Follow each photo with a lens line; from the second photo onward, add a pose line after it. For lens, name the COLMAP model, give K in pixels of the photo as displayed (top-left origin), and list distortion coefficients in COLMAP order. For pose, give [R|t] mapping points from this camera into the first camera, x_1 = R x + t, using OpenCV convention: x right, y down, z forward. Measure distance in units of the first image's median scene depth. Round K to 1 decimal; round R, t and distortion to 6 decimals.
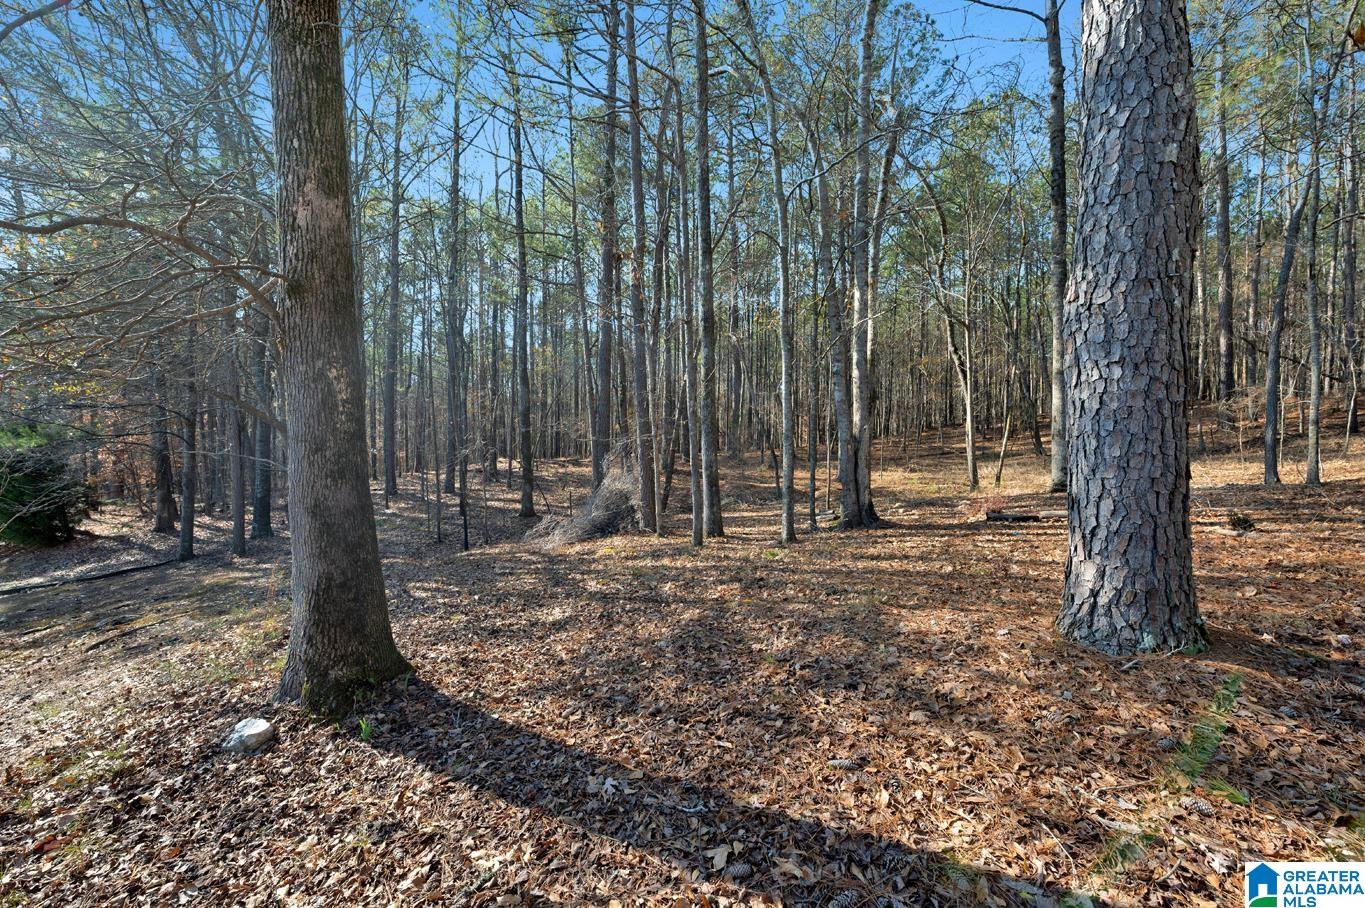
lens RADIAL K [[537.4, 0, 681.9], [0, 537.4, 457.3], [0, 0, 1]] dist [-0.000169, -0.000057]
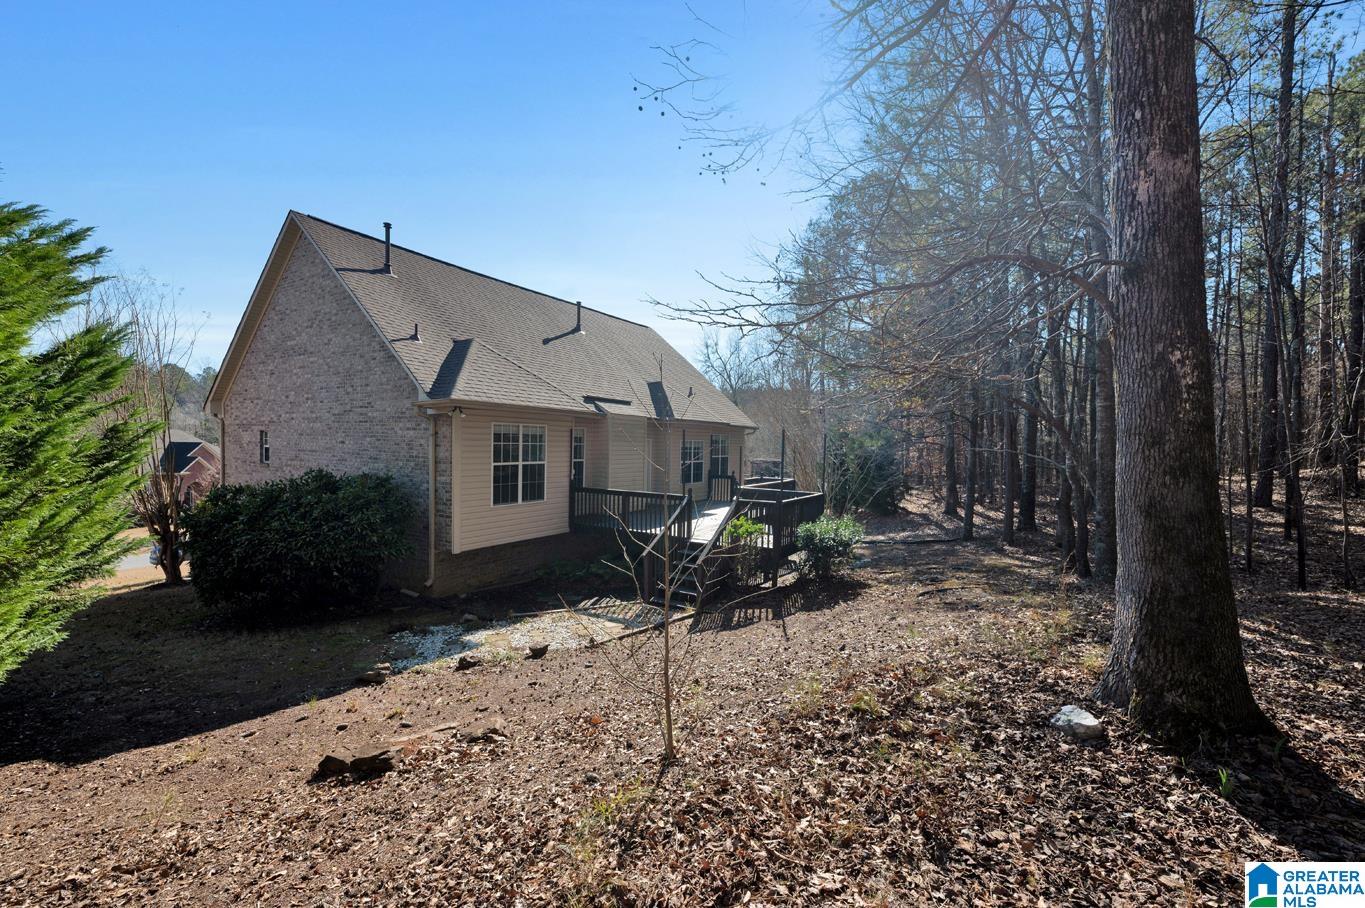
lens RADIAL K [[537.4, 0, 681.9], [0, 537.4, 457.3], [0, 0, 1]] dist [-0.000169, -0.000057]
pose [[0.352319, 0.015724, -0.935748, -0.106829], [-0.015320, 0.999822, 0.011032, 0.011105], [0.935755, 0.010449, 0.352497, -0.058629]]
